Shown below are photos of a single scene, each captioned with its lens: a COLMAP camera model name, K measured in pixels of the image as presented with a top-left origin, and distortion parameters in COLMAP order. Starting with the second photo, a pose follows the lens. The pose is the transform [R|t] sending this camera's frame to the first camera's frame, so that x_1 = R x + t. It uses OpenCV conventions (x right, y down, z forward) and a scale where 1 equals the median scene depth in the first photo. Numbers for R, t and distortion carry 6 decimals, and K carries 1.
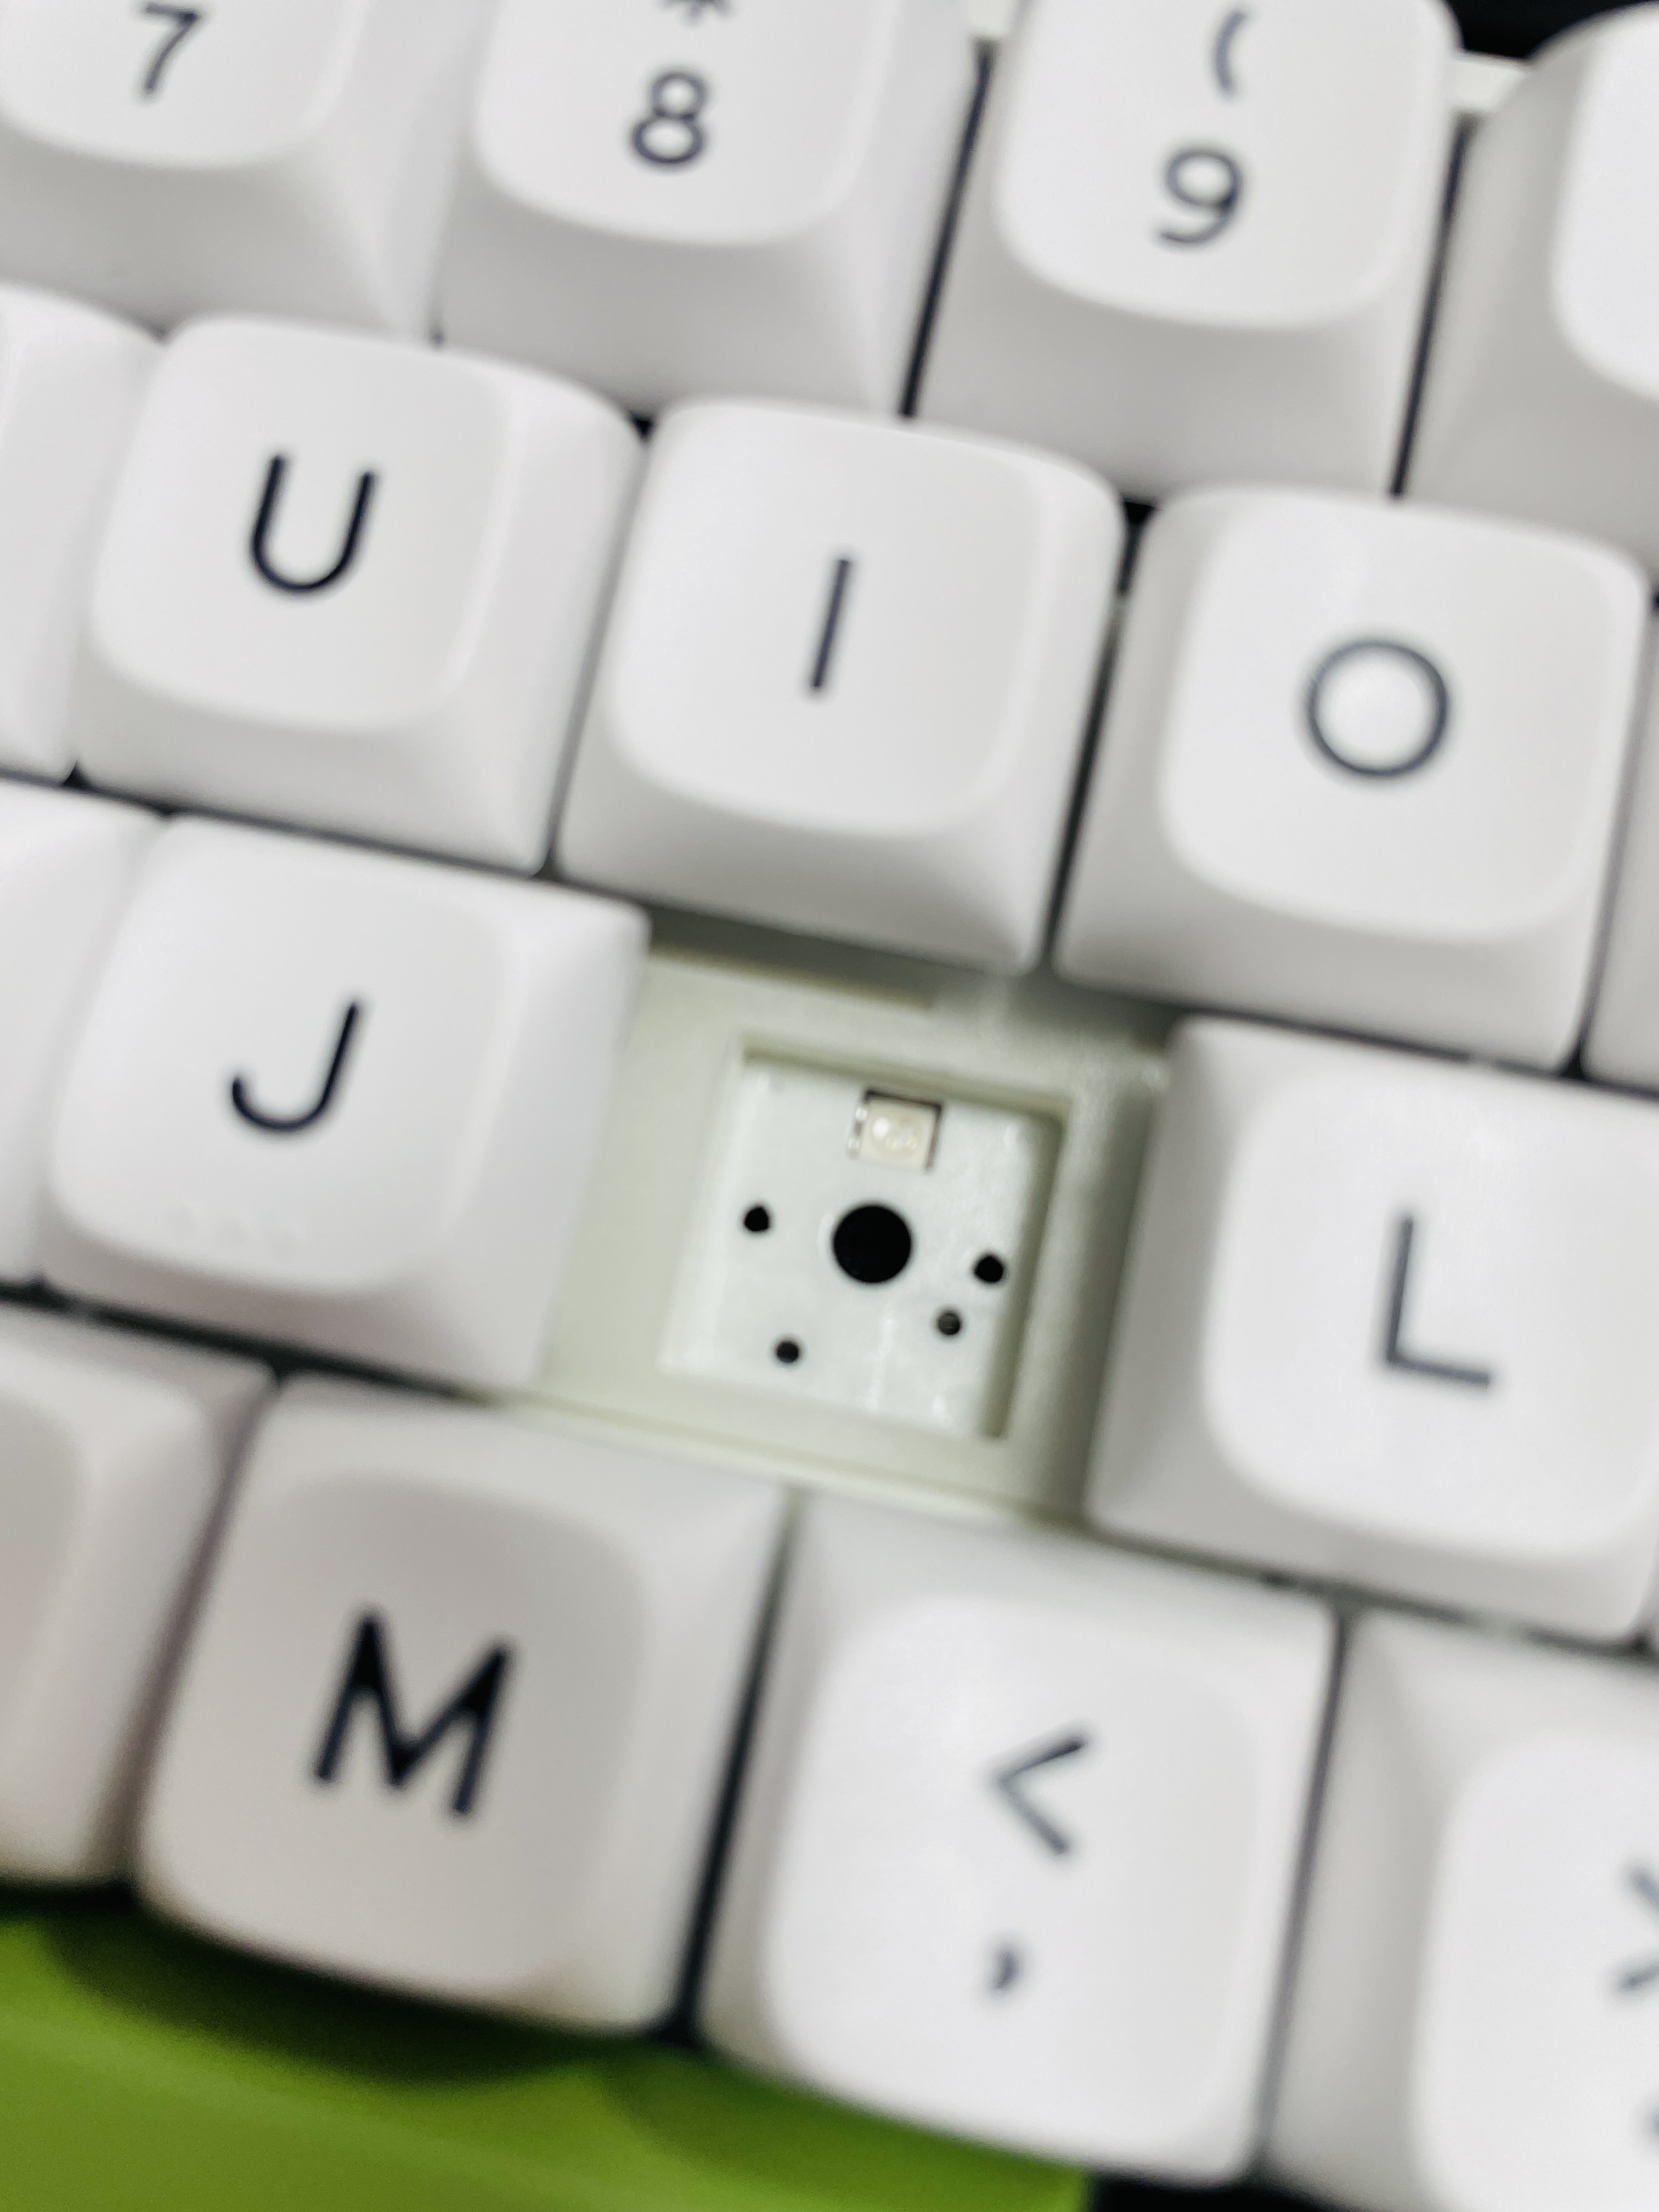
lens RADIAL K [[1677.3, 0, 829.5], [0, 1677.3, 1106.0], [0, 0, 1]] dist [0.007543, 0.001062]
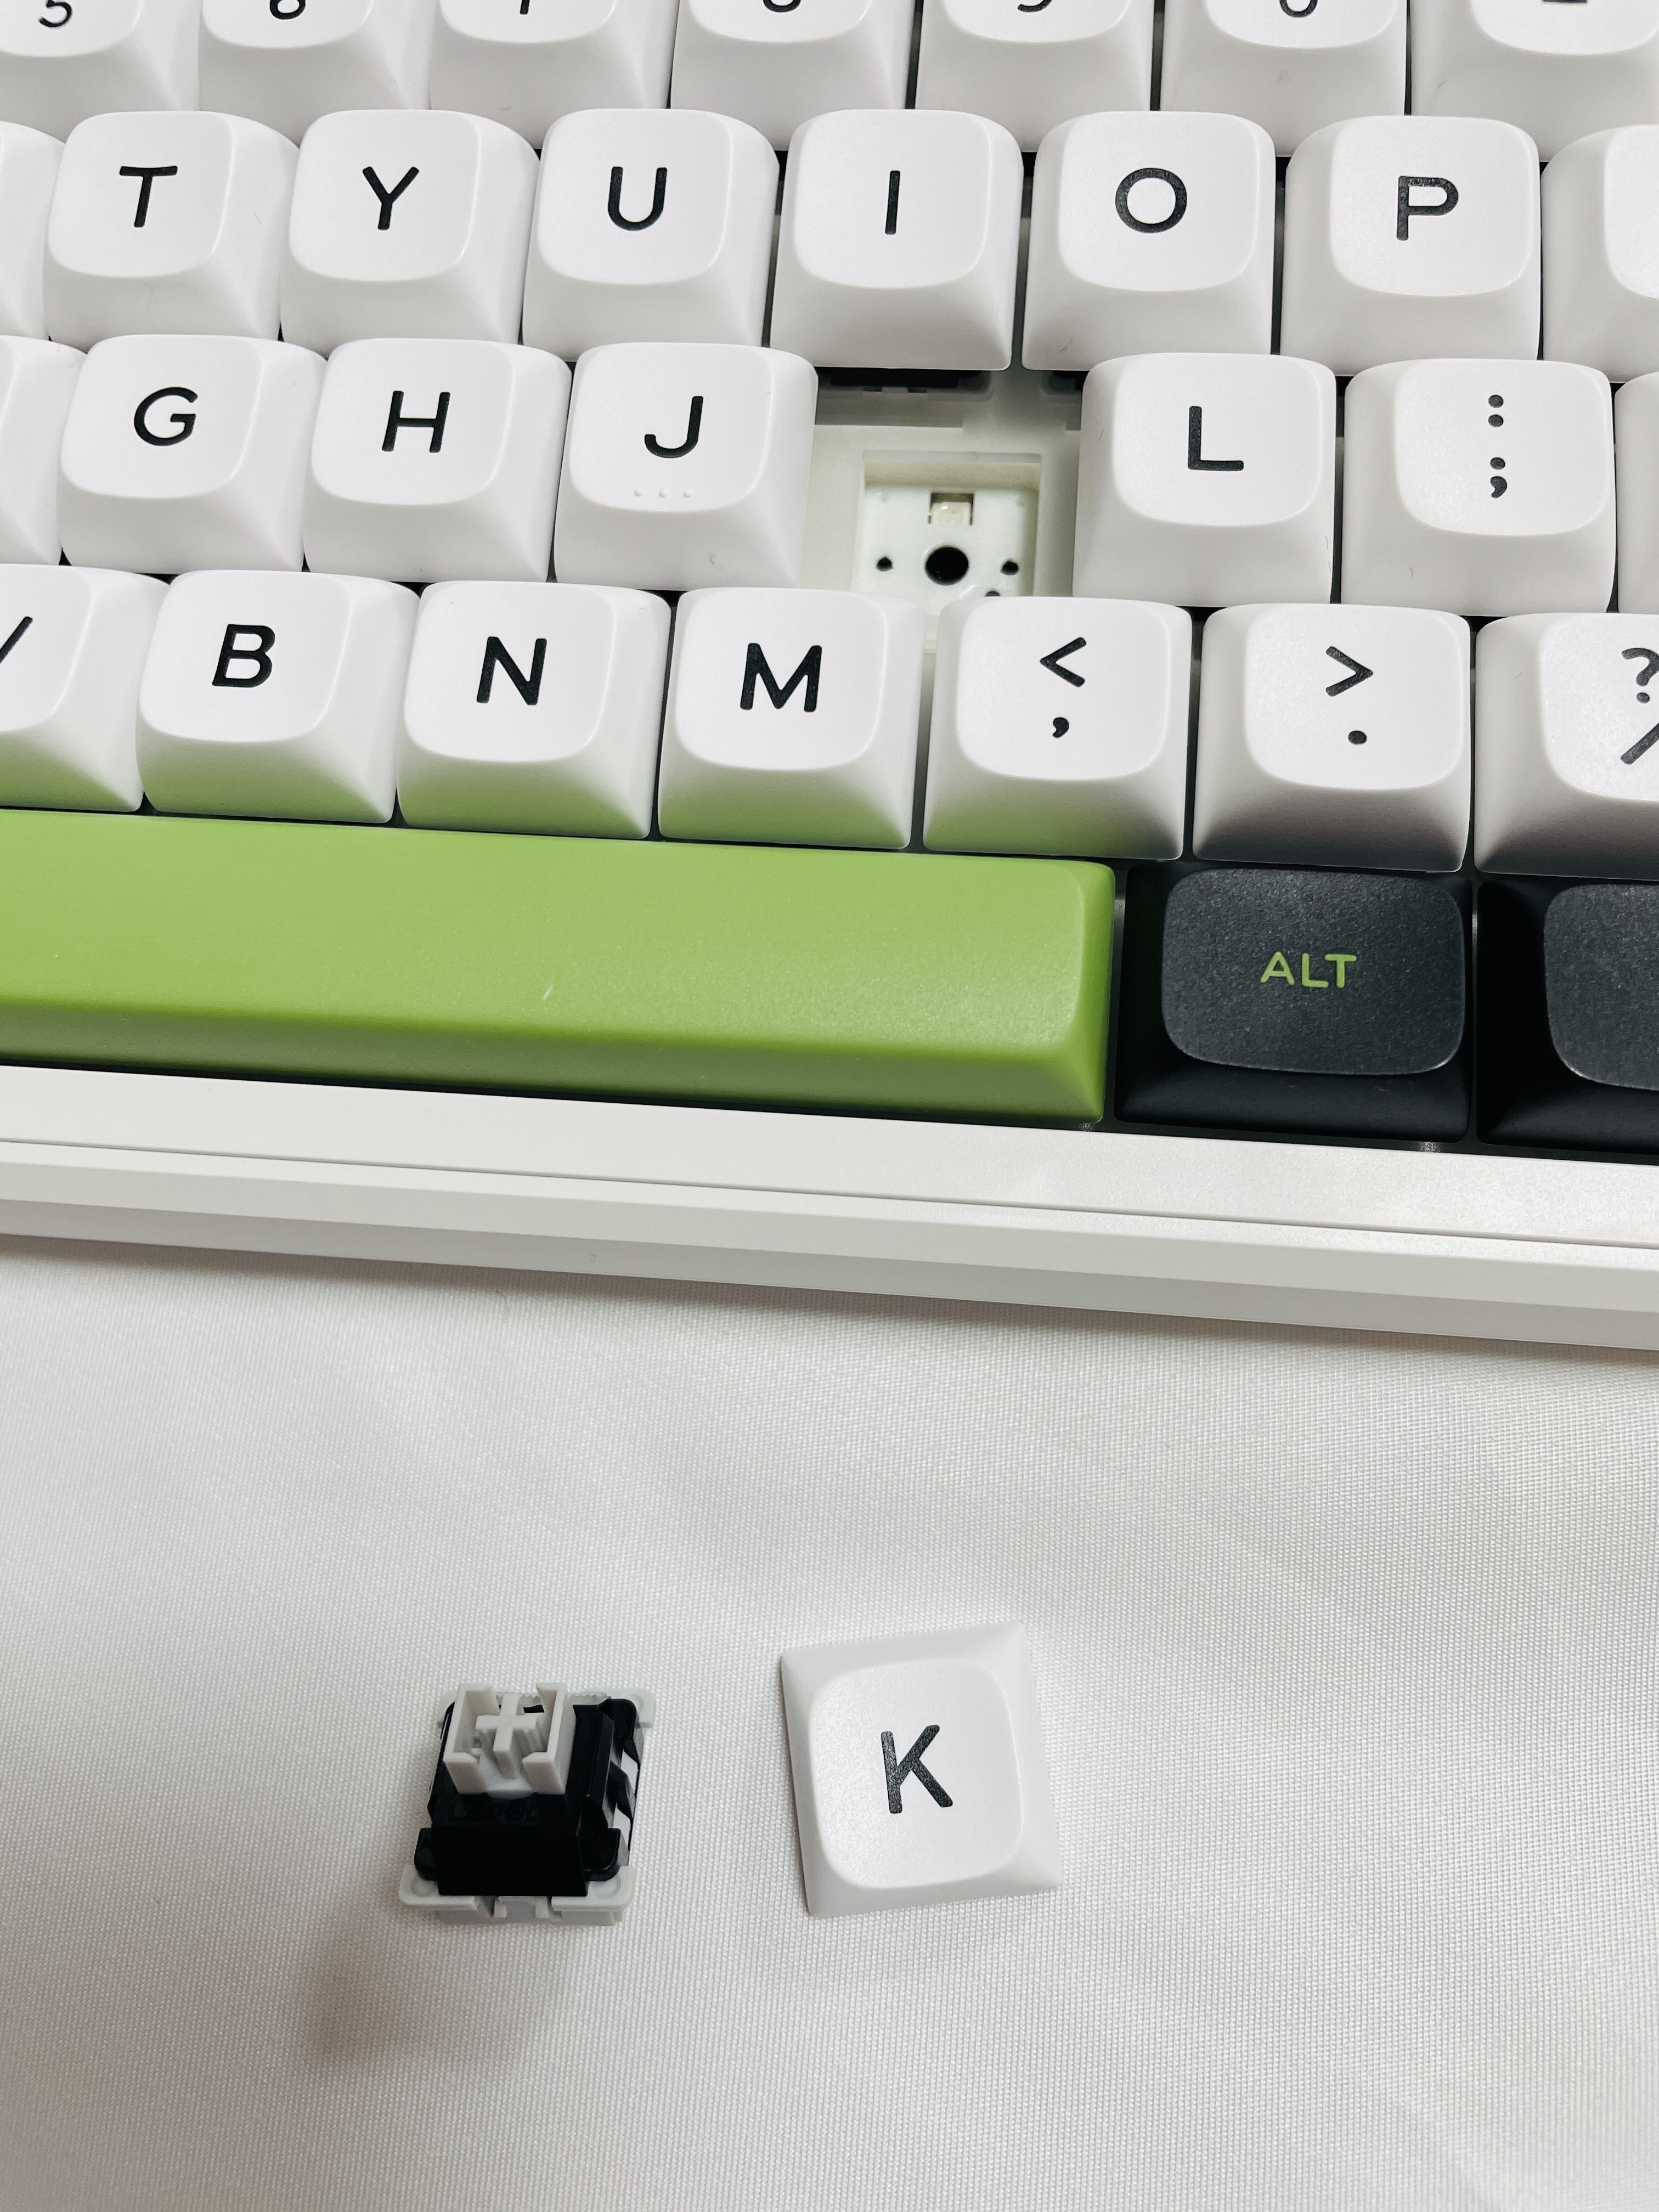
lens RADIAL K [[1657.2, 0, 829.5], [0, 1657.2, 1106.0], [0, 0, 1]] dist [0.000998, 0.002782]
pose [[0.990067, -0.140585, 0.001579, -0.233860], [0.140549, 0.989411, -0.036227, 0.883210], [0.003531, 0.036090, 0.999342, -1.021856]]
